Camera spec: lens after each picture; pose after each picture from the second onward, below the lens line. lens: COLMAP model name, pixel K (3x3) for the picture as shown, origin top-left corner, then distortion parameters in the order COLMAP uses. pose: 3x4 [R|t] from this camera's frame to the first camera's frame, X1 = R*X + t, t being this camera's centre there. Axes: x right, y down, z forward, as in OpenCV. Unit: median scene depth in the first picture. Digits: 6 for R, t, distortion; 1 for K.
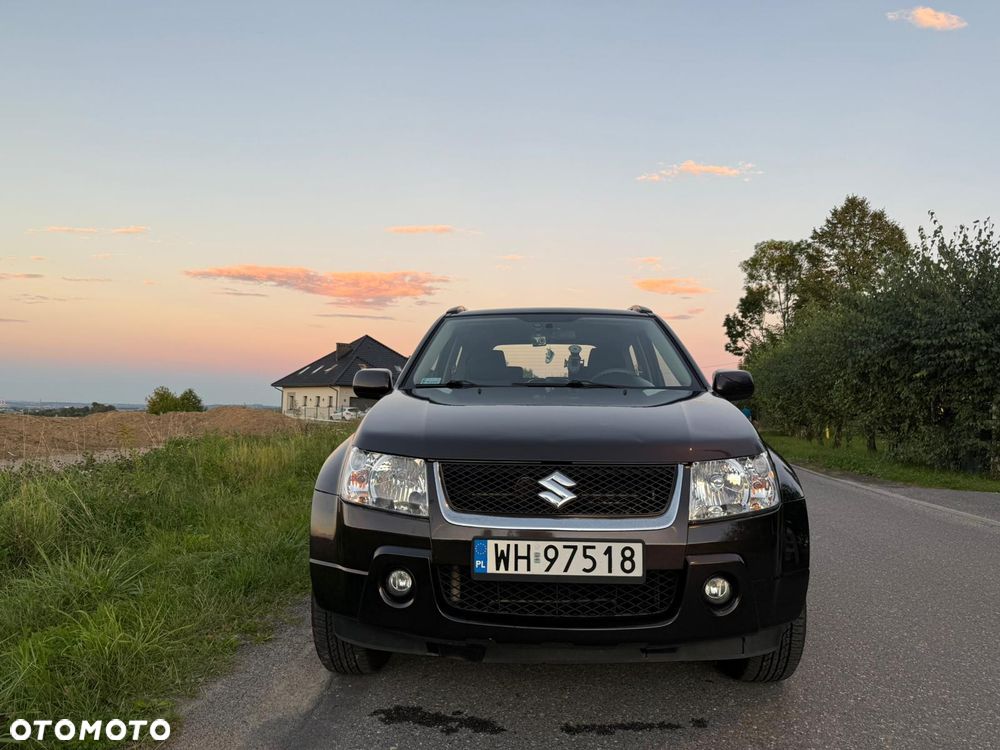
lens RADIAL K [[697.7, 0, 503.9], [0, 697.7, 377.7], [0, 0, 1]] dist [0.039063, -0.049262]
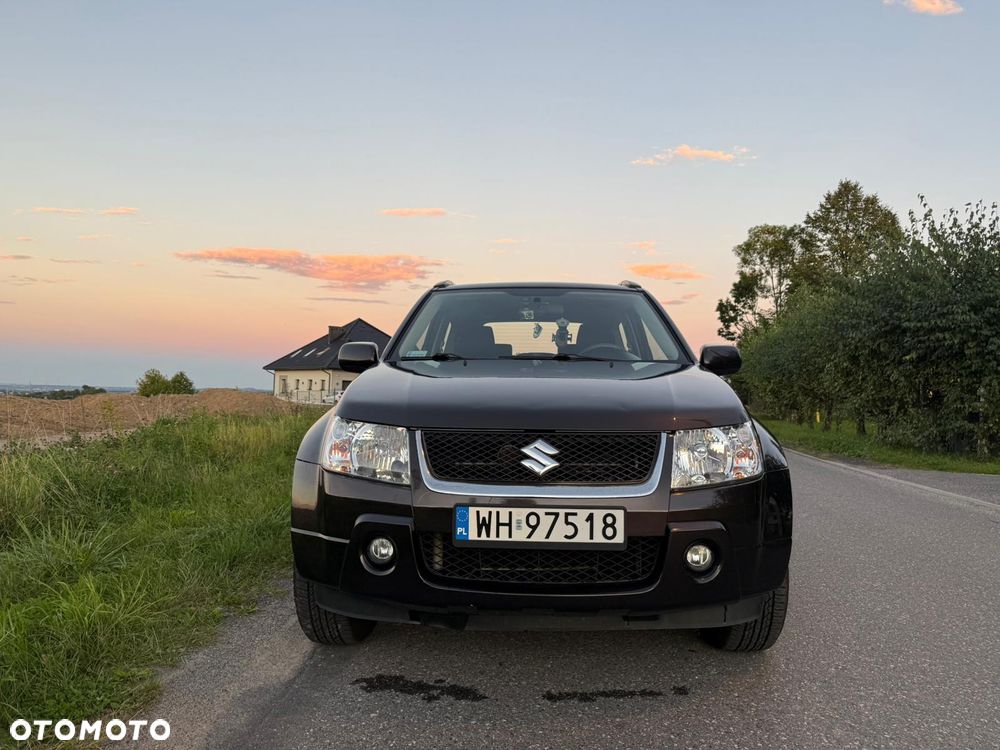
lens RADIAL K [[697.7, 0, 506.1], [0, 697.7, 376.2], [0, 0, 1]] dist [0.039063, -0.049262]
pose [[0.999916, 0.003130, 0.012572, 0.015071], [-0.003384, 0.999789, 0.020239, 0.023972], [-0.012506, -0.020280, 0.999716, 0.009414]]
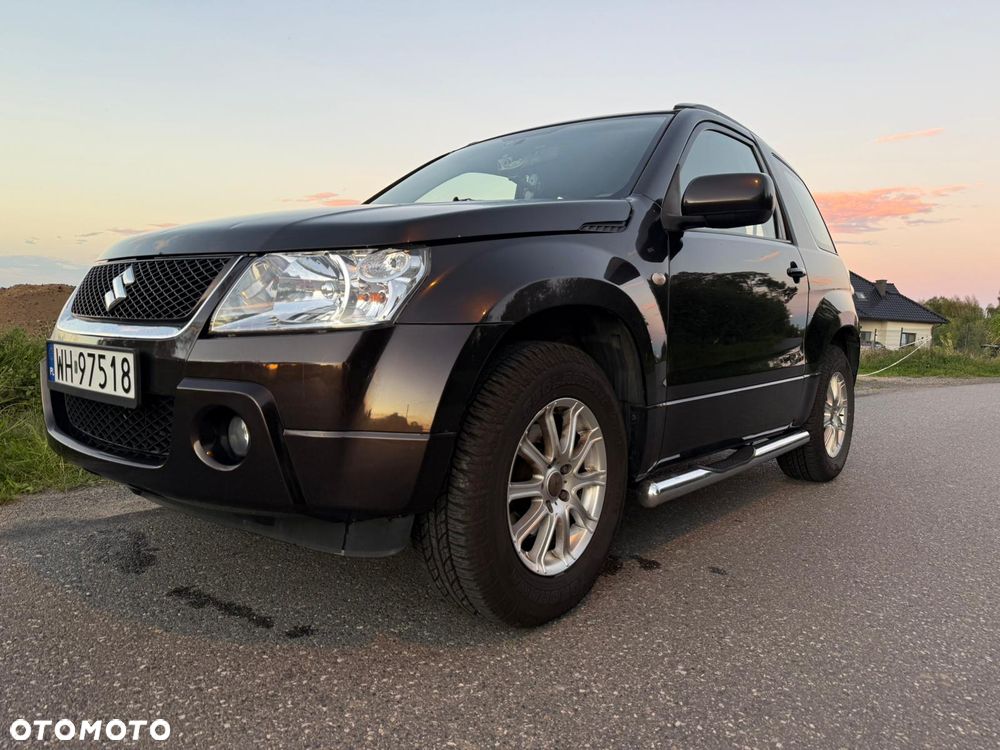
lens RADIAL K [[697.7, 0, 497.6], [0, 697.7, 383.0], [0, 0, 1]] dist [0.039063, -0.049262]
pose [[0.799257, 0.070900, -0.596792, 0.852824], [-0.007523, 0.994119, 0.108028, 0.169051], [0.600942, -0.081853, 0.795090, 0.591227]]
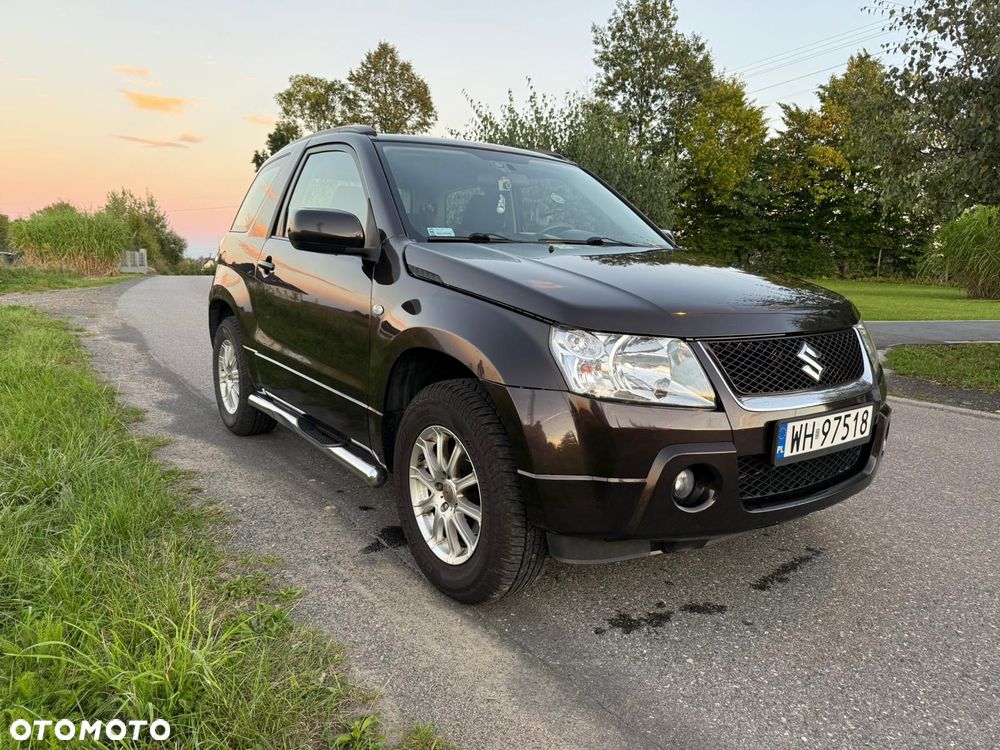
lens RADIAL K [[697.7, 0, 504.0], [0, 697.7, 376.3], [0, 0, 1]] dist [0.039063, -0.049262]
pose [[0.789022, -0.096165, 0.606792, -0.801595], [-0.038944, 0.977858, 0.205612, -0.001775], [-0.613130, -0.185863, 0.767807, 0.492816]]
